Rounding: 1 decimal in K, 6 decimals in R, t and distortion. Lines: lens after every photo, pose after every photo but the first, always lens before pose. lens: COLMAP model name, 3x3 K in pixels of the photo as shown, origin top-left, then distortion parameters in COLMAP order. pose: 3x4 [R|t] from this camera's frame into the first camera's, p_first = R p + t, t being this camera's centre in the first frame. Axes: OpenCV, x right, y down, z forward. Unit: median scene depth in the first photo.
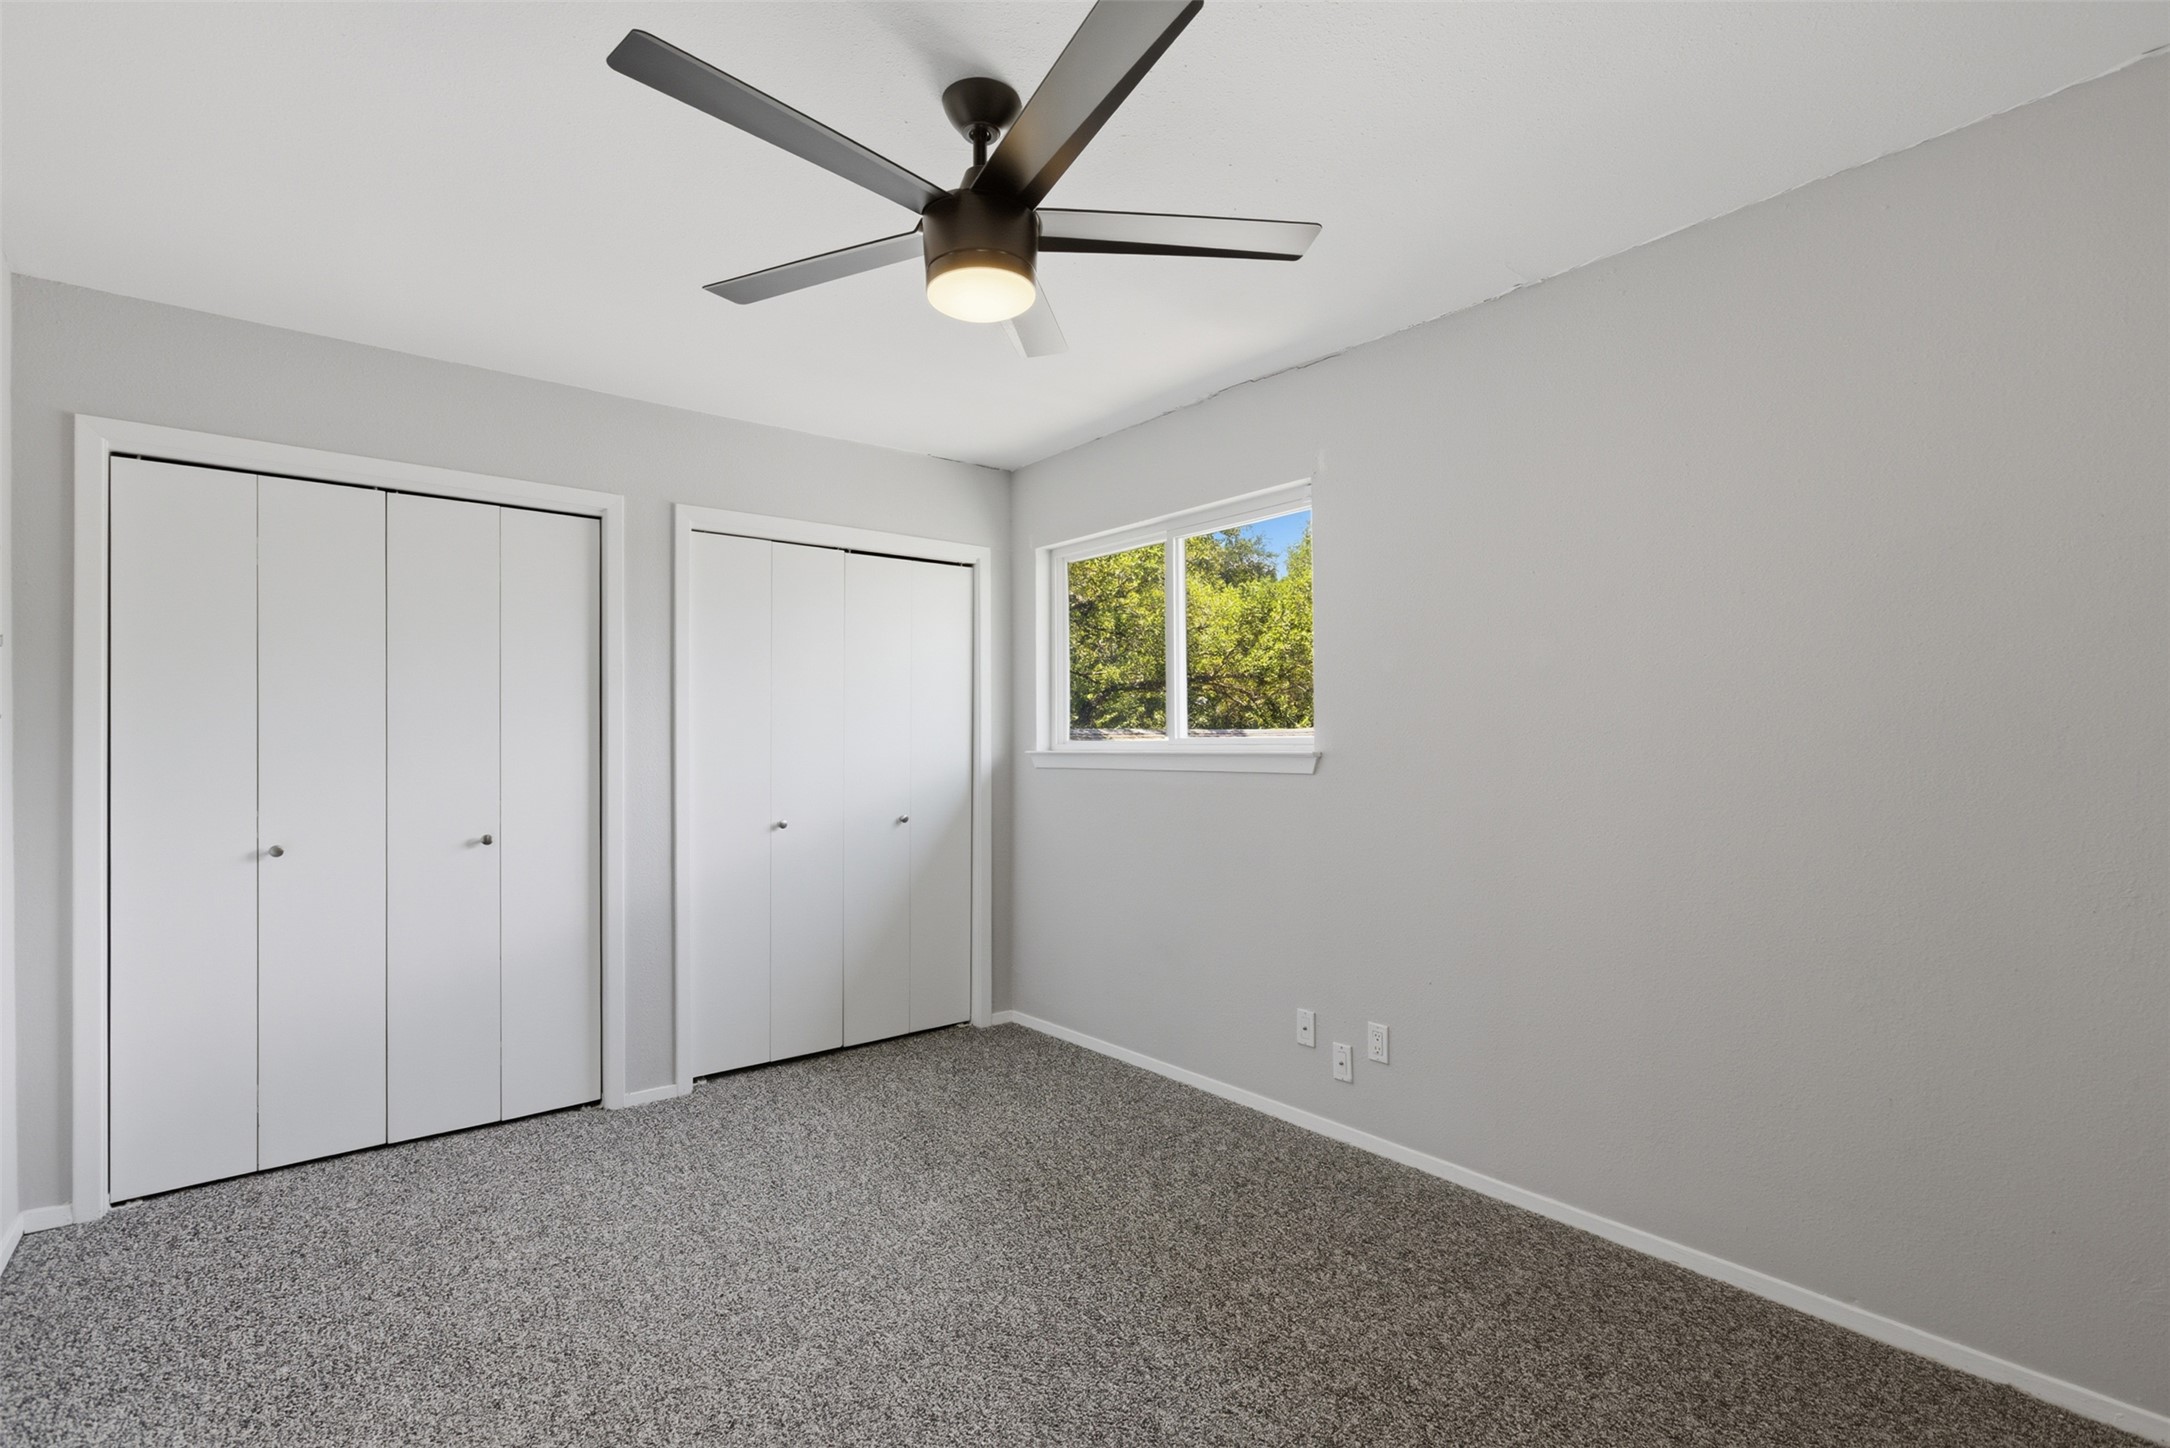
lens RADIAL K [[994.3, 0, 1071.4], [0, 994.3, 732.4], [0, 0, 1]] dist [0.000952, 0.000347]
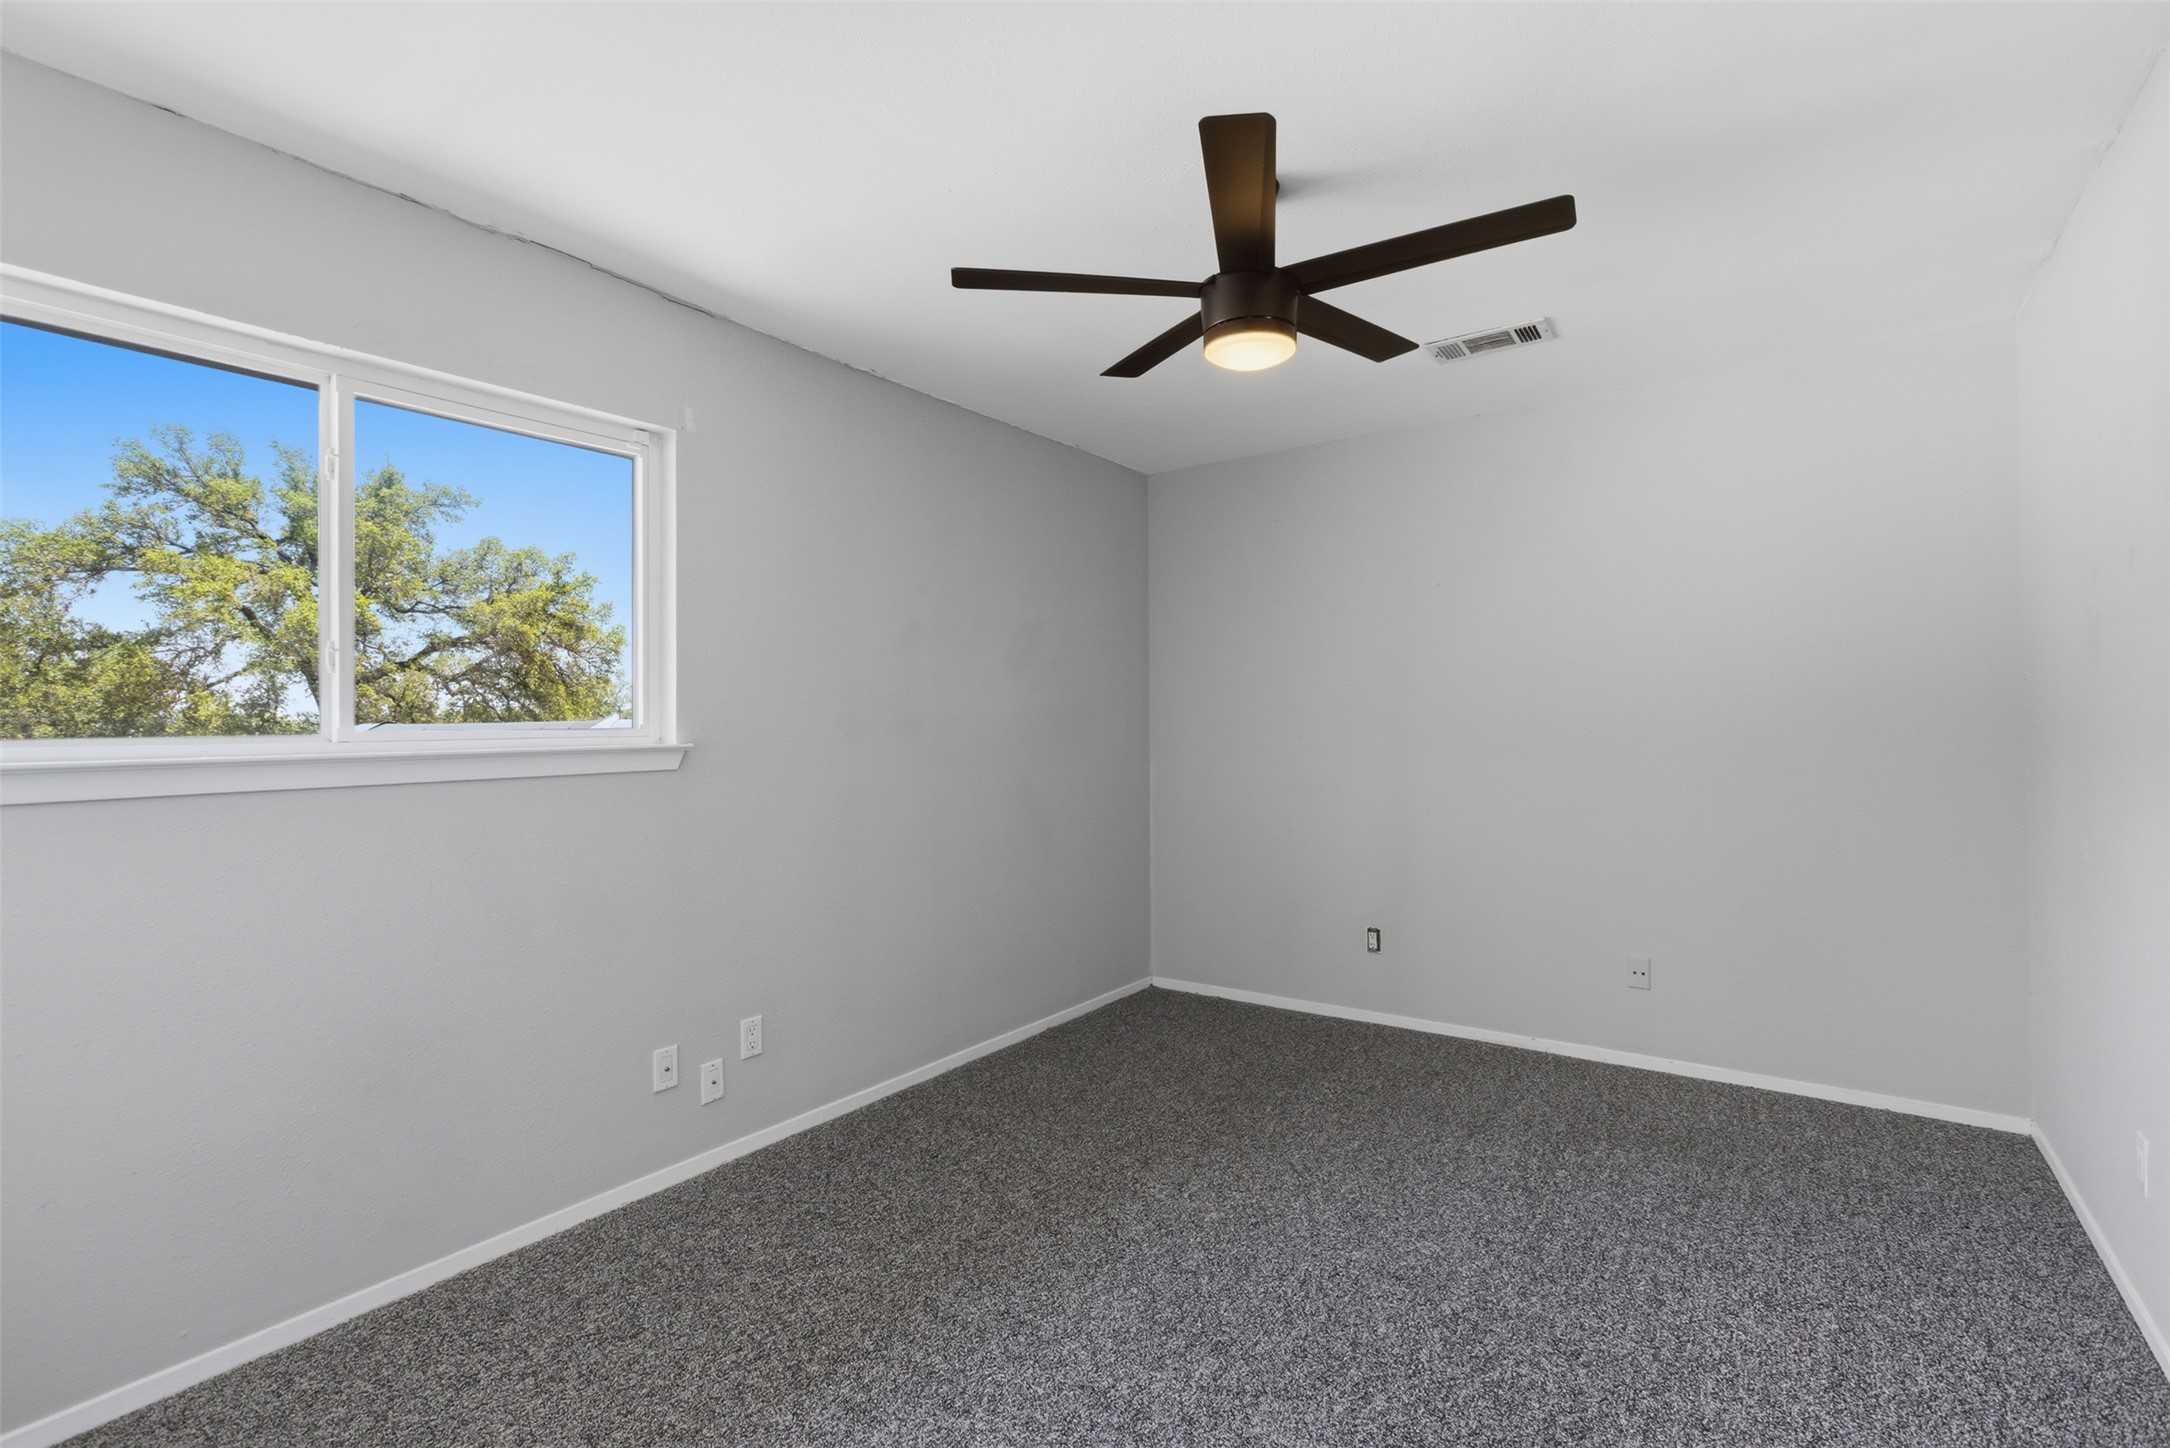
lens RADIAL K [[994.3, 0, 1071.4], [0, 994.3, 732.4], [0, 0, 1]] dist [0.000952, 0.000347]
pose [[-0.249393, 0.006556, 0.968380, -0.701995], [0.012449, 0.999916, -0.003564, 0.016104], [-0.968322, 0.011166, -0.249453, 0.902940]]
